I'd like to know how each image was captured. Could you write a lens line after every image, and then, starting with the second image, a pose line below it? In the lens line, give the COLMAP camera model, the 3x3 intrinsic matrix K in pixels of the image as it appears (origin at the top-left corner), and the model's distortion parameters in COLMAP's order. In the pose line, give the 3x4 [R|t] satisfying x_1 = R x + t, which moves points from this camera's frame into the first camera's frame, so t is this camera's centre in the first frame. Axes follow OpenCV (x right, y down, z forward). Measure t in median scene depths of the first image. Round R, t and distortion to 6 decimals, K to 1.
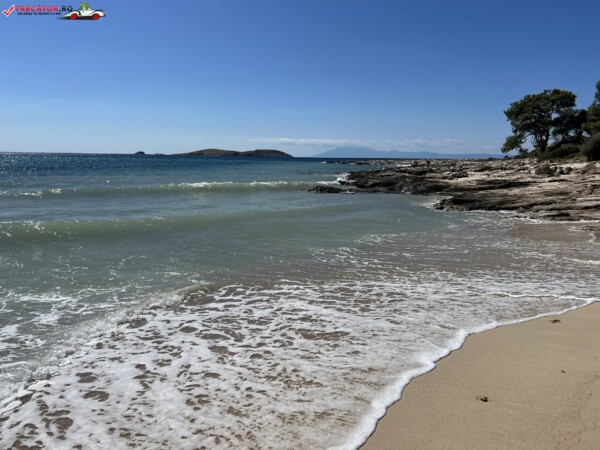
lens RADIAL K [[456.5, 0, 298.5], [0, 456.5, 230.2], [0, 0, 1]] dist [0.053174, -0.054728]
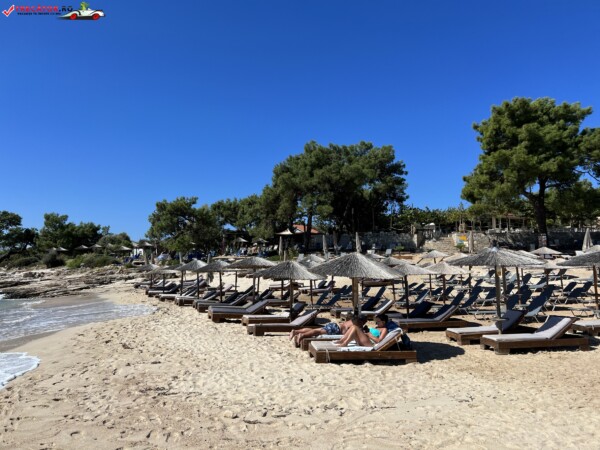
lens RADIAL K [[456.5, 0, 301.9], [0, 456.5, 219.4], [0, 0, 1]] dist [0.053174, -0.054728]
pose [[0.430603, 0.073452, 0.899547, -0.208341], [0.152985, 0.976320, -0.152953, 0.028815], [-0.889481, 0.203480, 0.409170, -0.208526]]
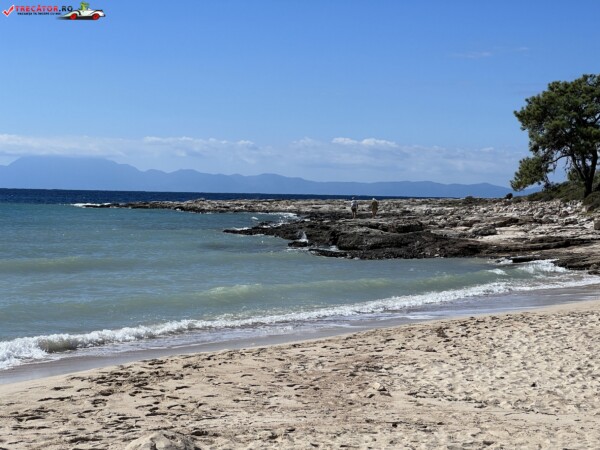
lens RADIAL K [[1349.0, 0, 300.0], [0, 1349.0, 219.3], [0, 0, 1]] dist [0.198741, 0.000000]
pose [[0.959227, -0.000212, 0.282638, -0.211593], [0.038197, 0.990923, -0.128891, 0.047582], [-0.280045, 0.134432, 0.950528, -0.356027]]
